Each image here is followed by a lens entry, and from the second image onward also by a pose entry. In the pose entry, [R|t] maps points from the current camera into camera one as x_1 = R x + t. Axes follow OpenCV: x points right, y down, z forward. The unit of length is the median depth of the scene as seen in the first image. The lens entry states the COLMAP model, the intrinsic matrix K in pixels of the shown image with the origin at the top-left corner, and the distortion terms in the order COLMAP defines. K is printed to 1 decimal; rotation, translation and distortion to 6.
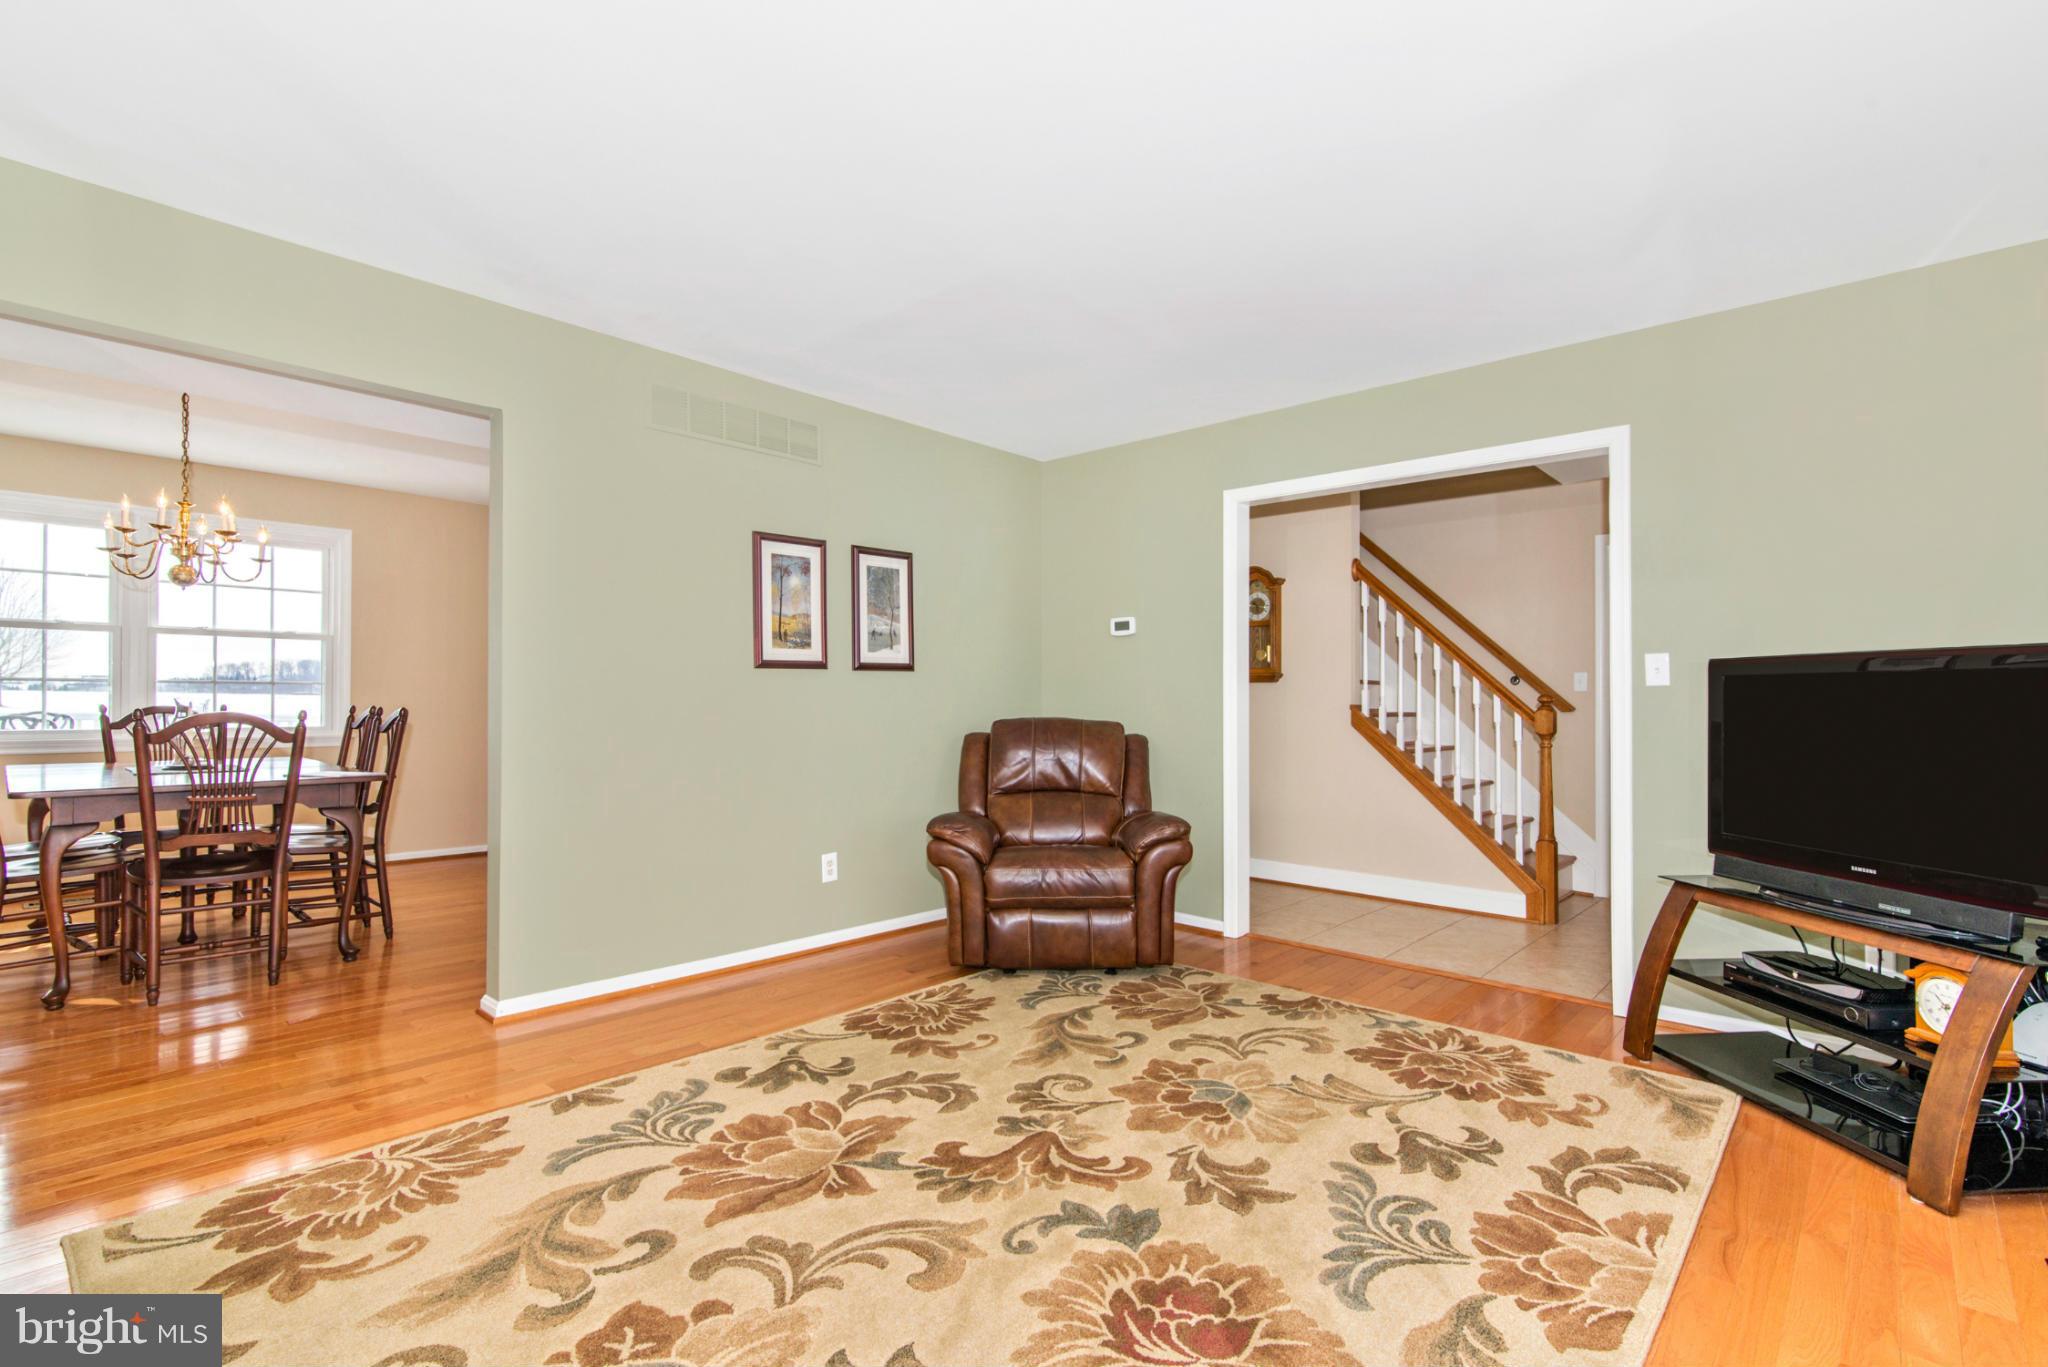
lens RADIAL K [[938.9, 0, 1016.1], [0, 938.9, 692.1], [0, 0, 1]] dist [0.013122, 0.000650]
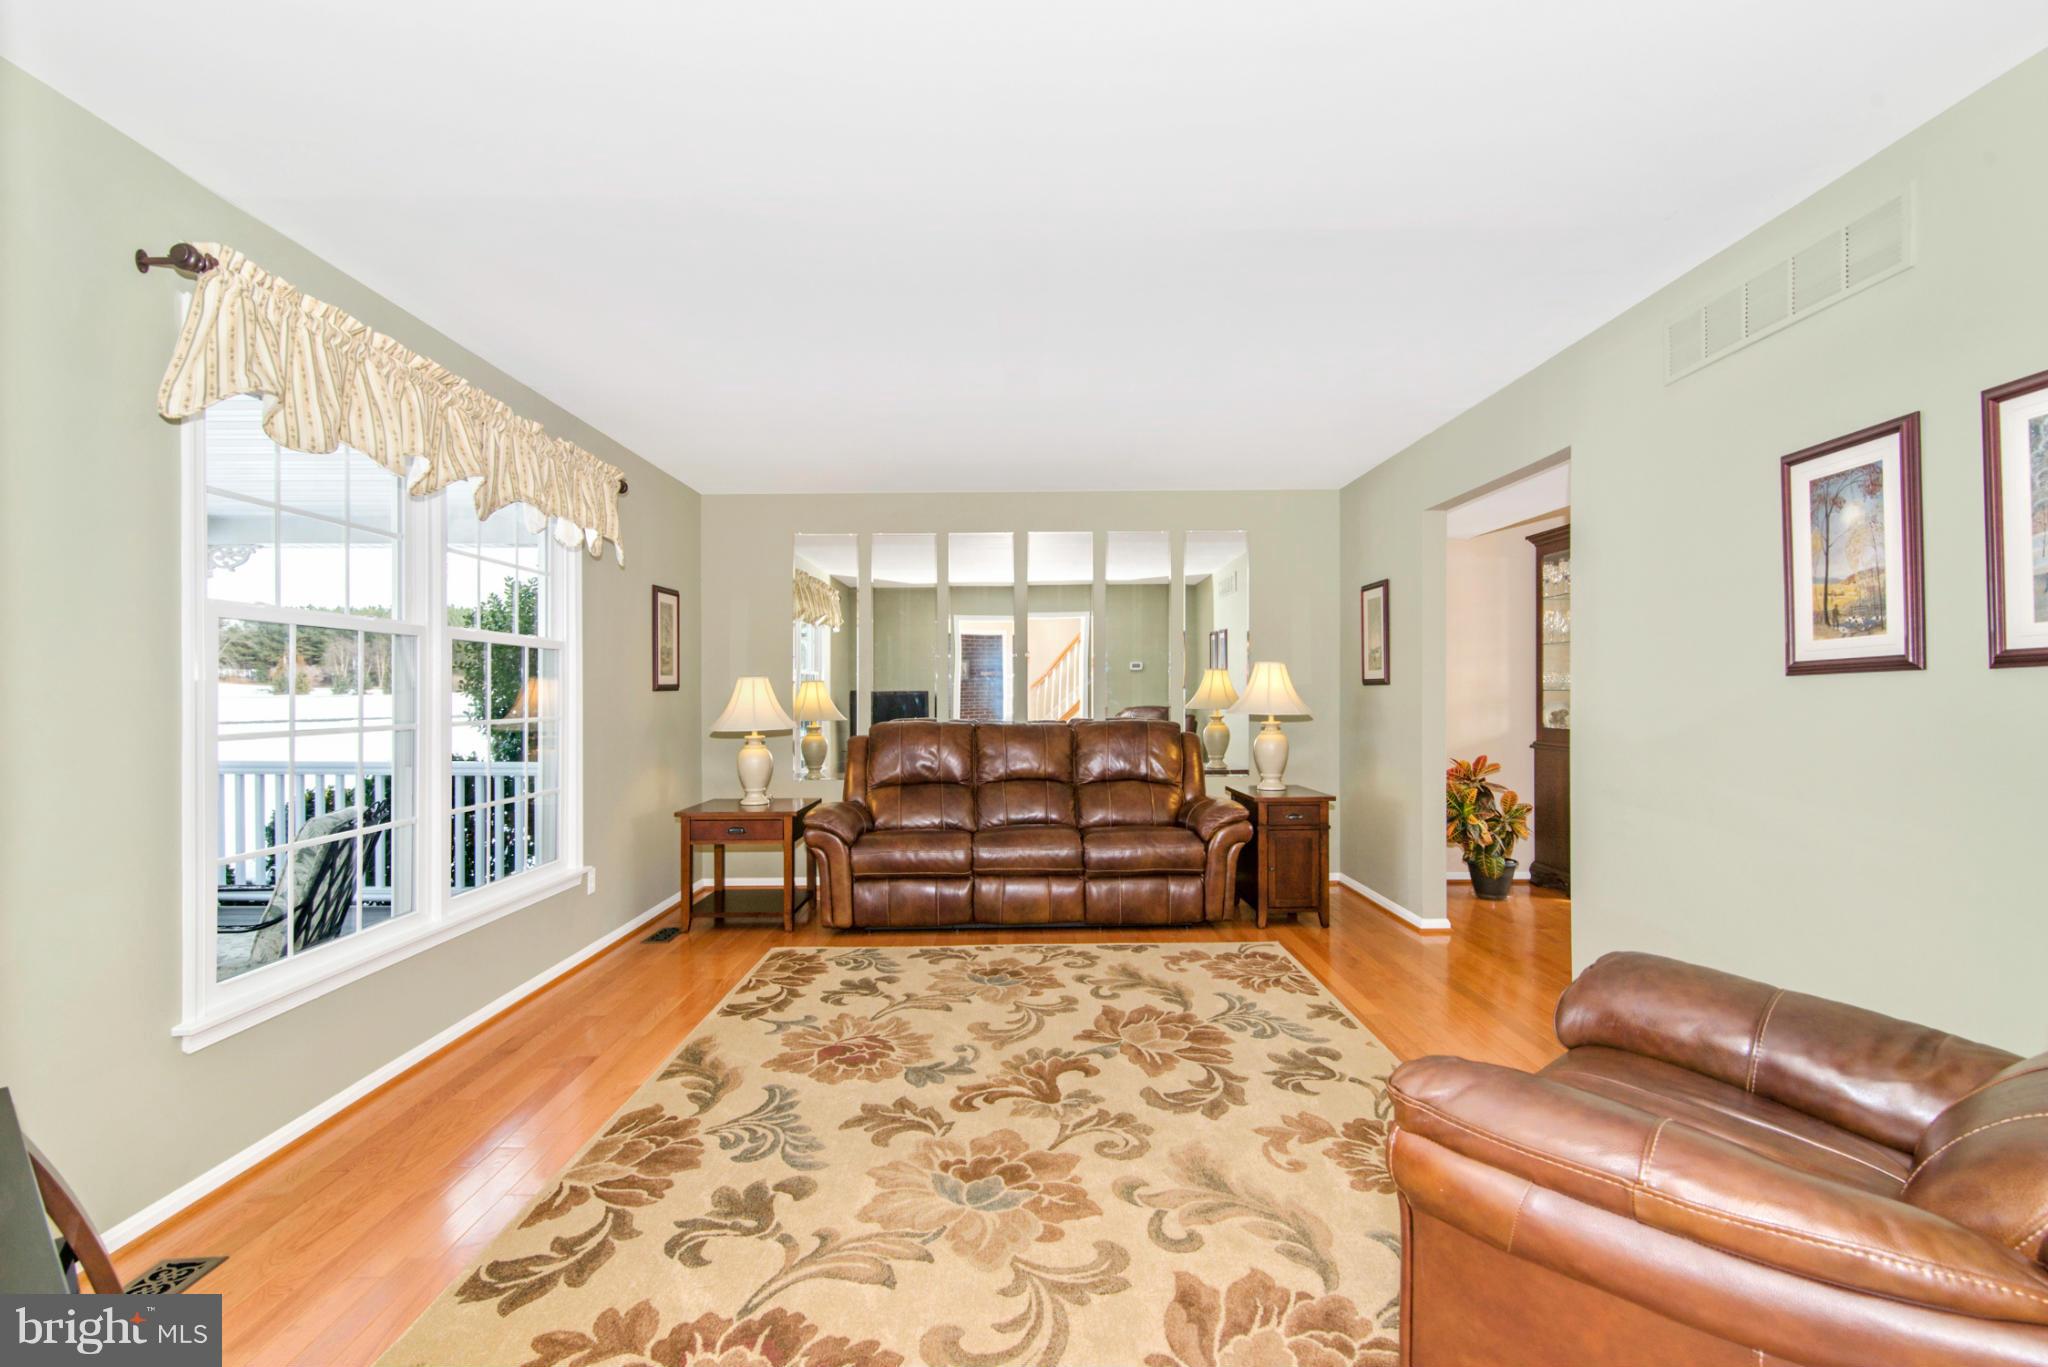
lens RADIAL K [[938.9, 0, 1019.8], [0, 938.9, 690.1], [0, 0, 1]] dist [0.013122, 0.000650]
pose [[-0.728089, -0.006676, -0.685450, 0.881813], [0.006436, 0.999842, -0.016575, -0.015120], [0.685452, -0.016479, -0.727931, 1.876738]]
